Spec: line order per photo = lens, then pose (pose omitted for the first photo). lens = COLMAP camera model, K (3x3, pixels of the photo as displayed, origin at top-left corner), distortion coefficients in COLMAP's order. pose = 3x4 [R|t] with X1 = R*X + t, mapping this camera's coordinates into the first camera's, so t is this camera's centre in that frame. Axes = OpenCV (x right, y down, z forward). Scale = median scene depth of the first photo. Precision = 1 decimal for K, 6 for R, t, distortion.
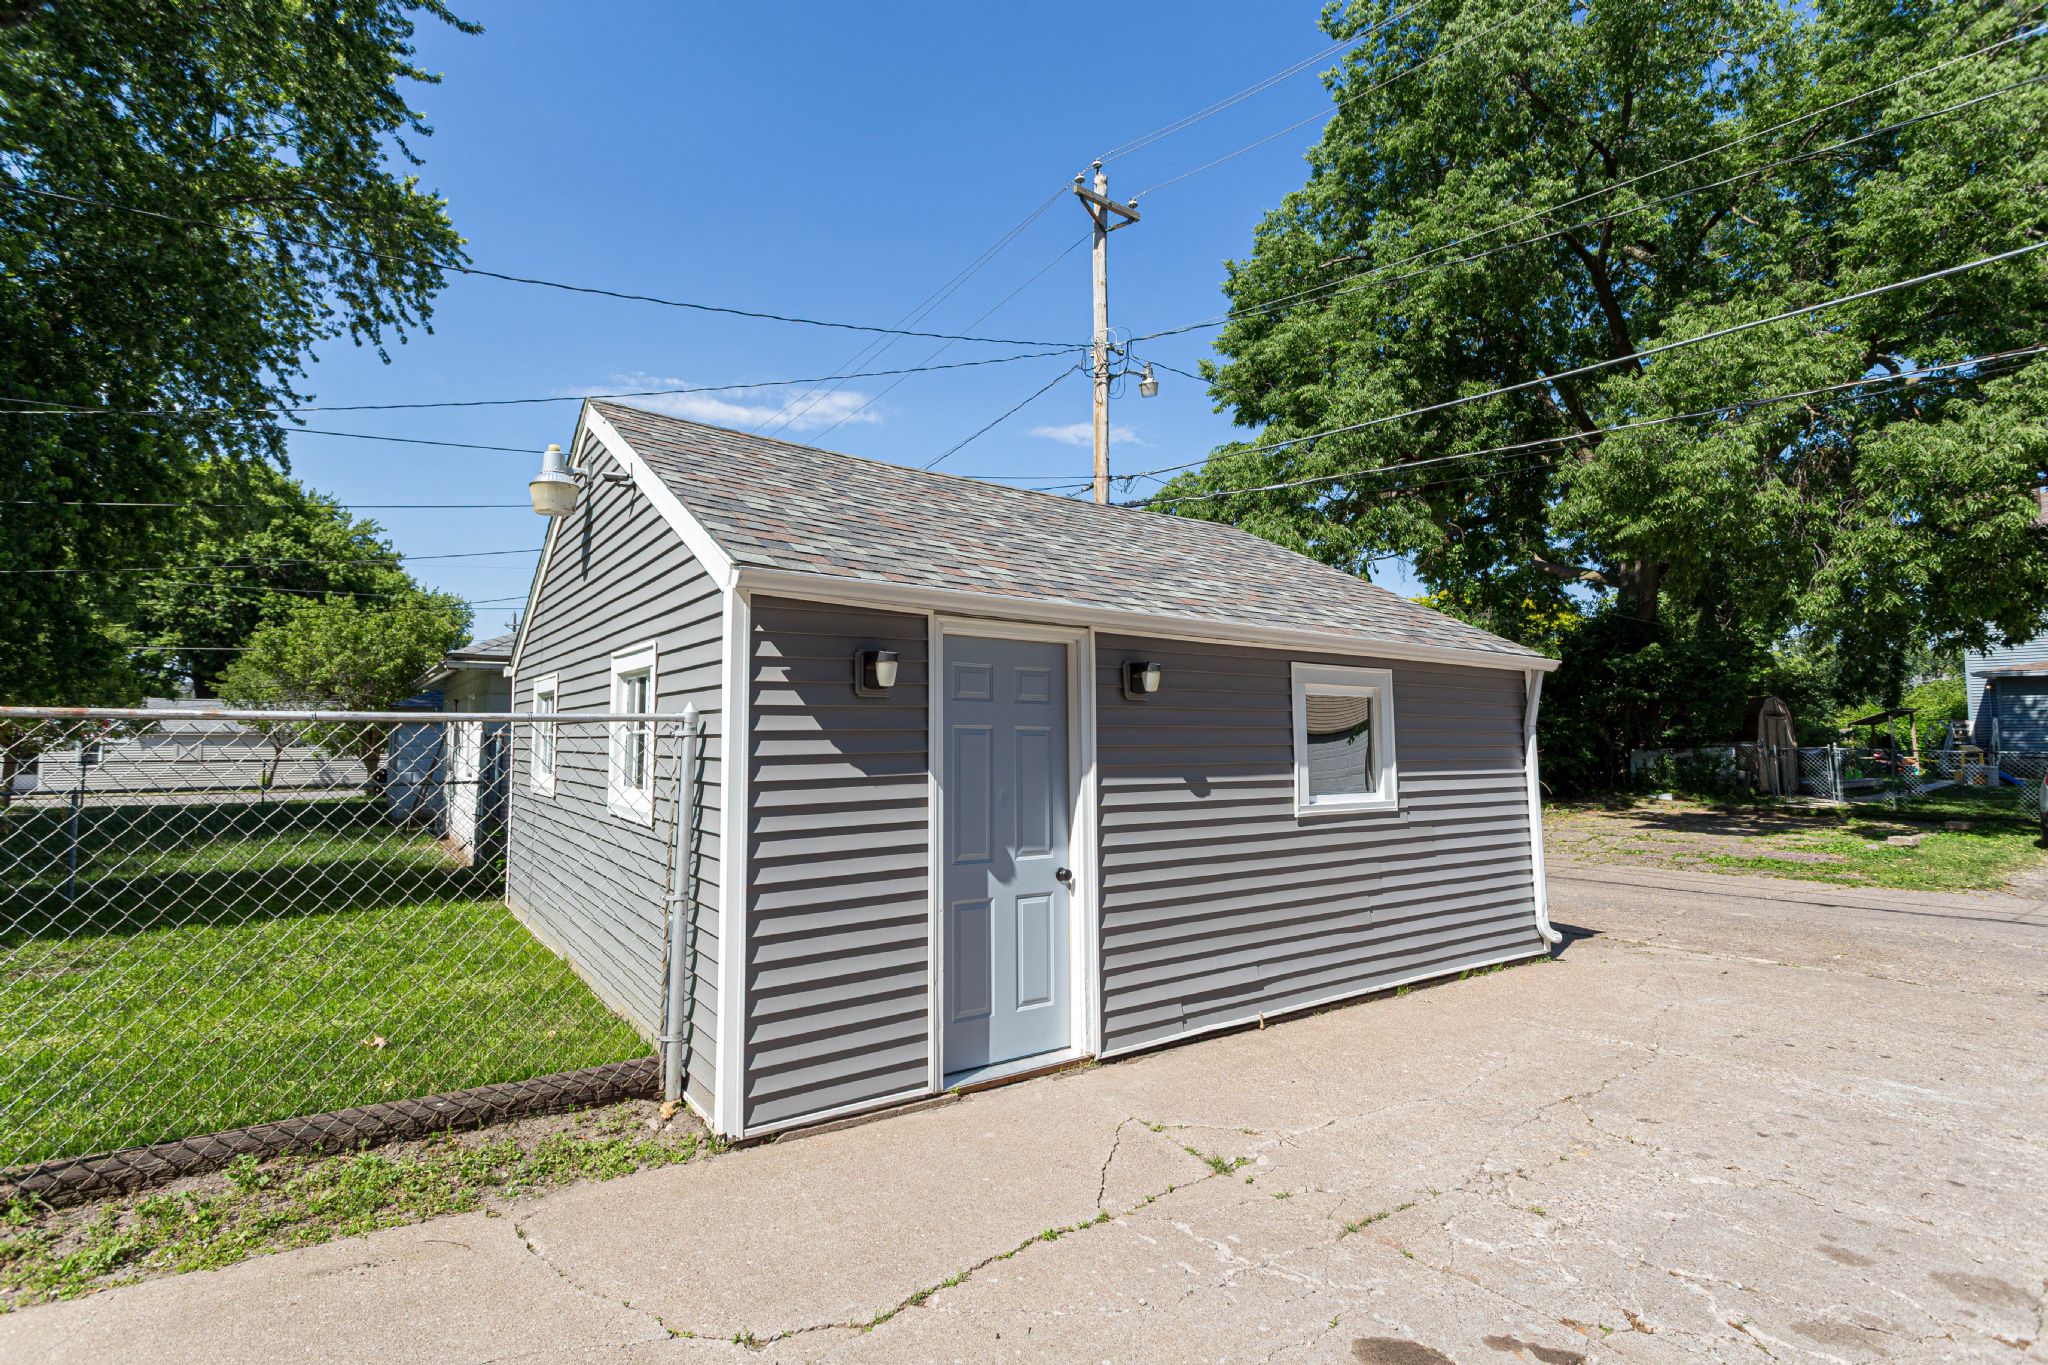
lens RADIAL K [[965.6, 0, 1015.9], [0, 965.6, 679.1], [0, 0, 1]] dist [0.000783, 0.000757]
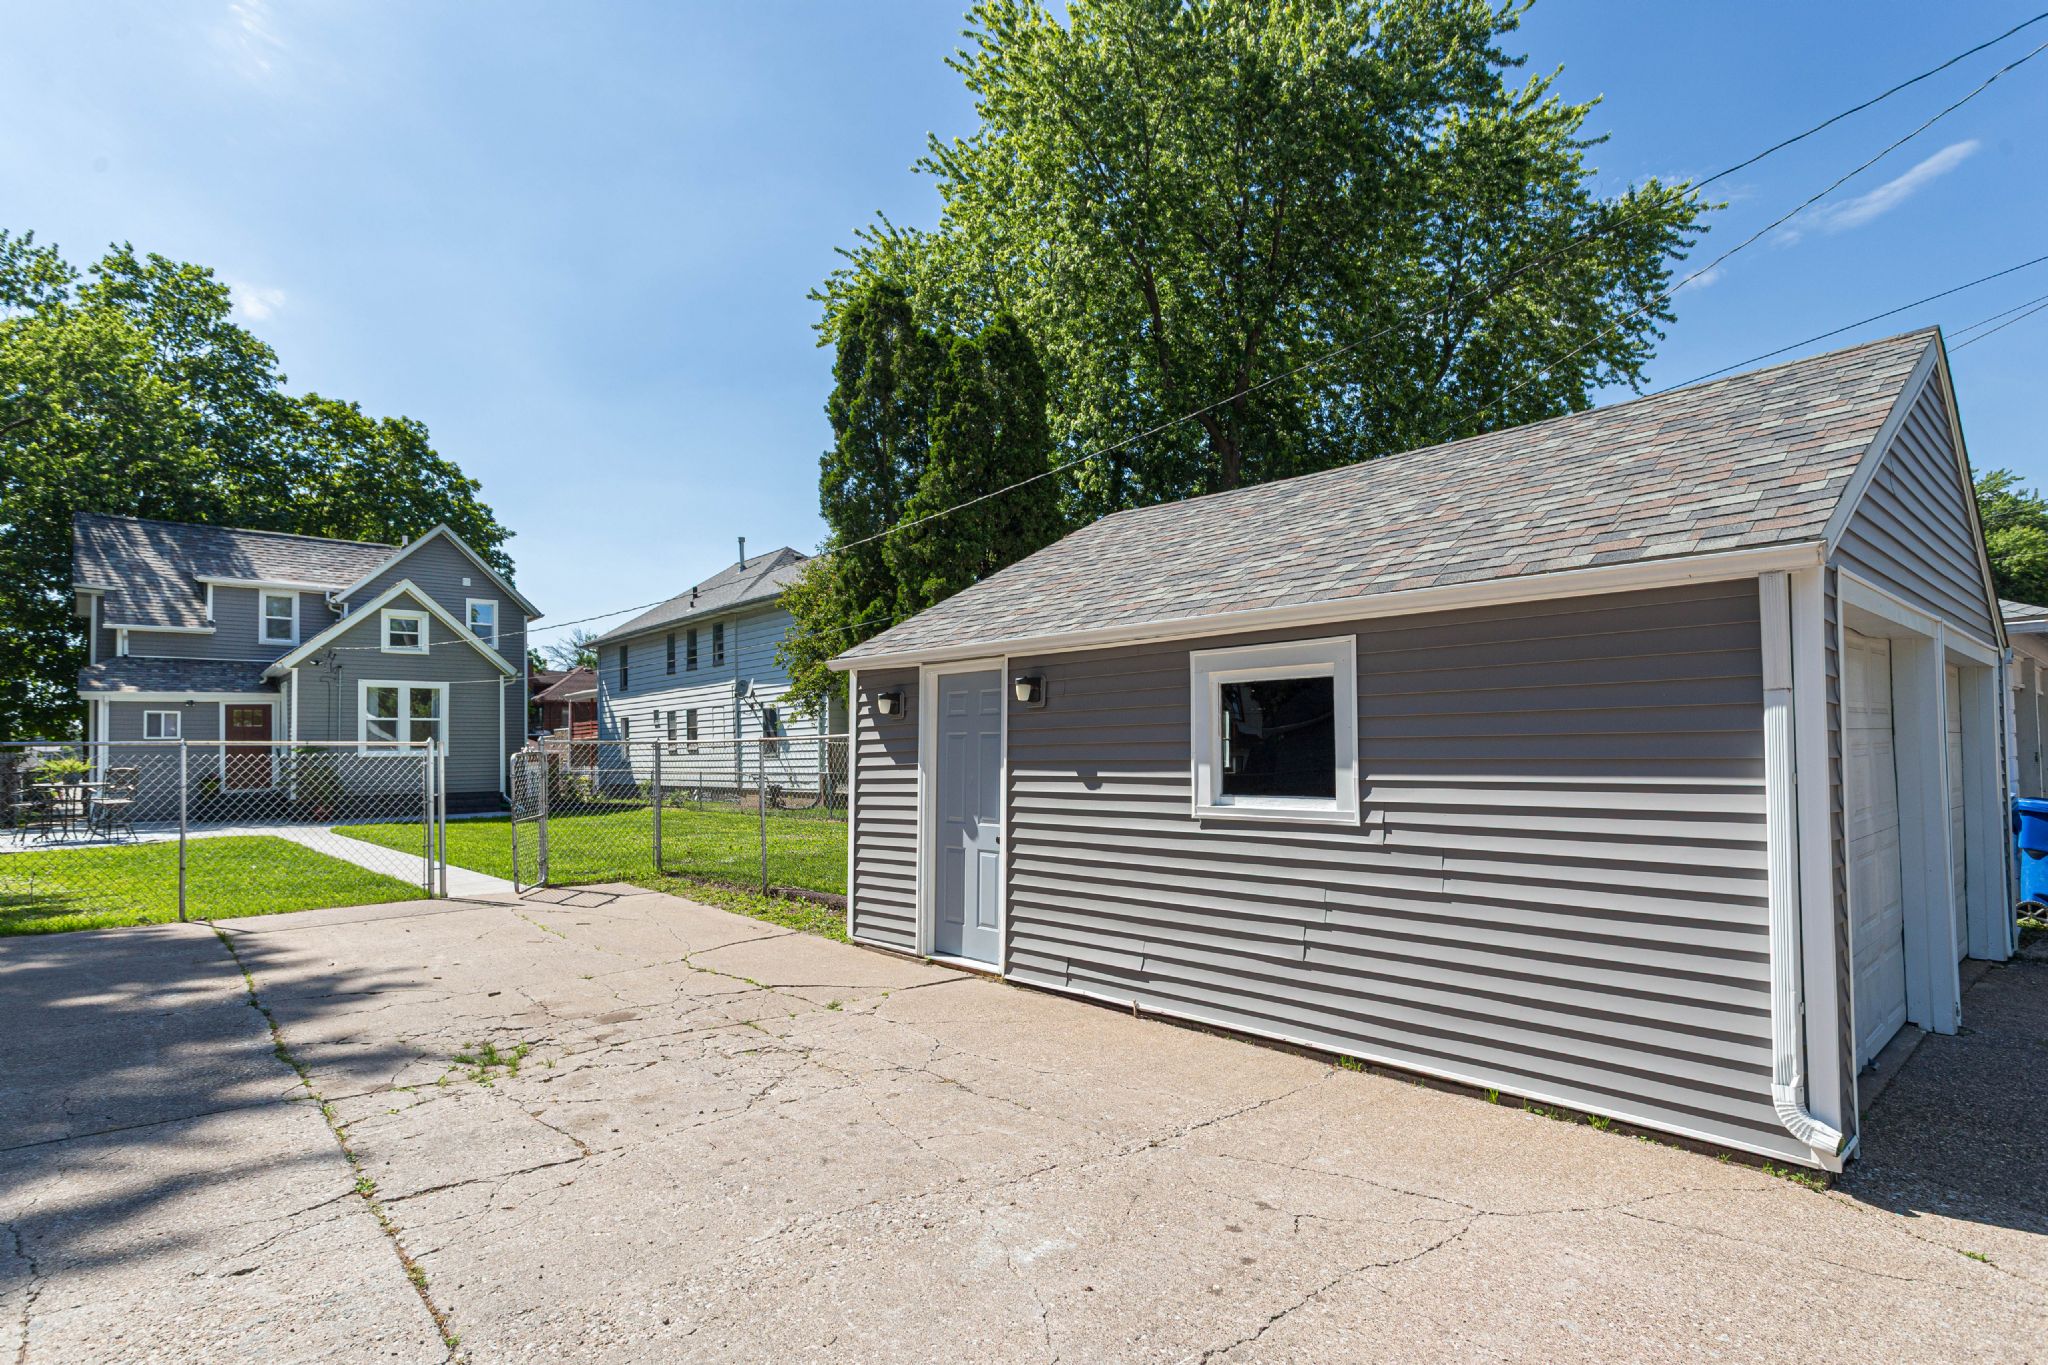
lens RADIAL K [[1017.0, 0, 1012.6], [0, 1017.0, 723.6], [0, 0, 1]] dist [0.002187, 0.001760]
pose [[0.135099, -0.031074, -0.990345, 1.439340], [0.076525, 0.996850, -0.020839, 0.068611], [0.987873, -0.072970, 0.137051, 0.811364]]
